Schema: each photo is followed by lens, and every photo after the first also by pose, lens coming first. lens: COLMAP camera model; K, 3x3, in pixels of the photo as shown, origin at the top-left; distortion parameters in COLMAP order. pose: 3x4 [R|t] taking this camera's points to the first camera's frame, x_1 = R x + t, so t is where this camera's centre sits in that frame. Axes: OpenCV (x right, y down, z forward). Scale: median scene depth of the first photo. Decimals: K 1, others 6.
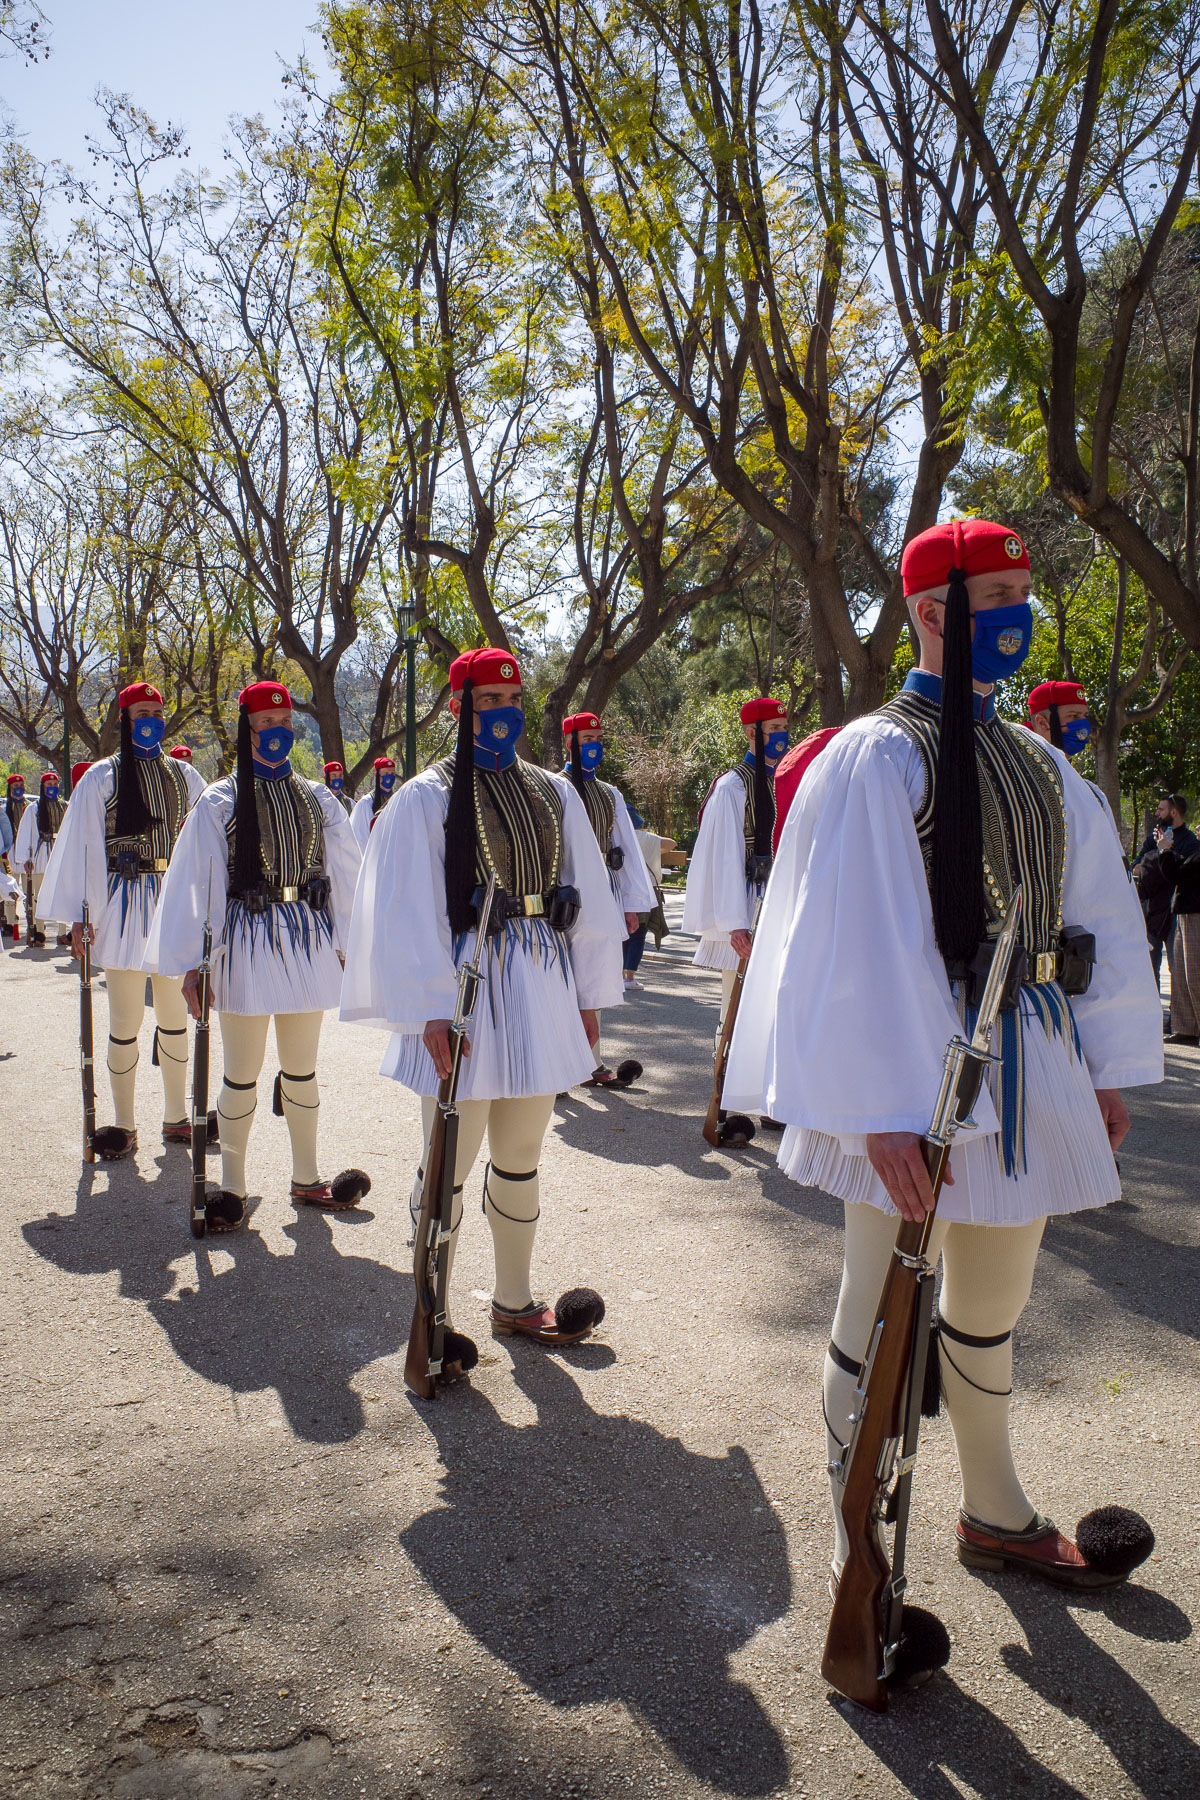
lens RADIAL K [[1362.5, 0, 600.0], [0, 1362.5, 900.0], [0, 0, 1]] dist [-0.068353, 0.070562]
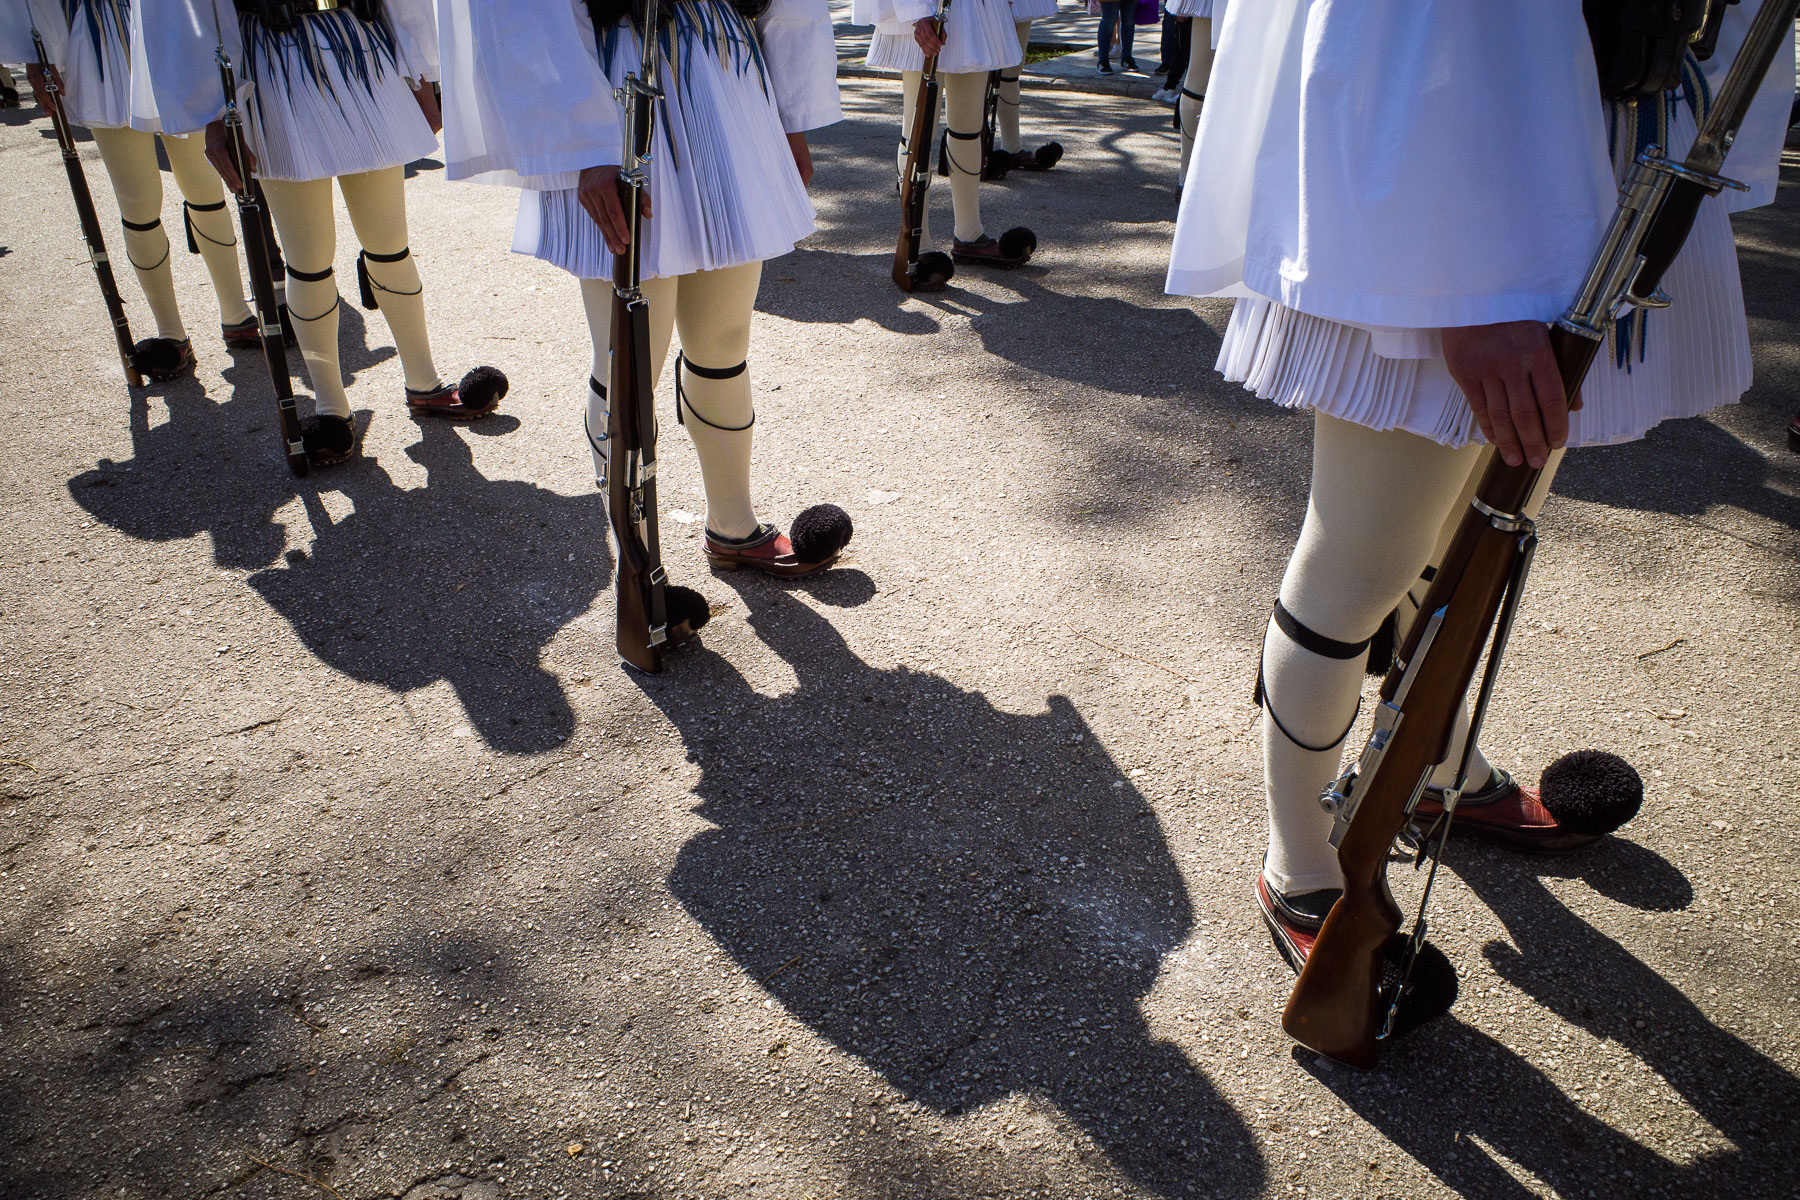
lens RADIAL K [[1362.5, 0, 894.2], [0, 1362.5, 604.6], [0, 0, 1]] dist [-0.068353, 0.070562]
pose [[0.986716, -0.113280, 0.116440, -0.077259], [0.055744, 0.909345, 0.412292, 0.017760], [-0.152589, -0.400325, 0.903580, 0.284466]]
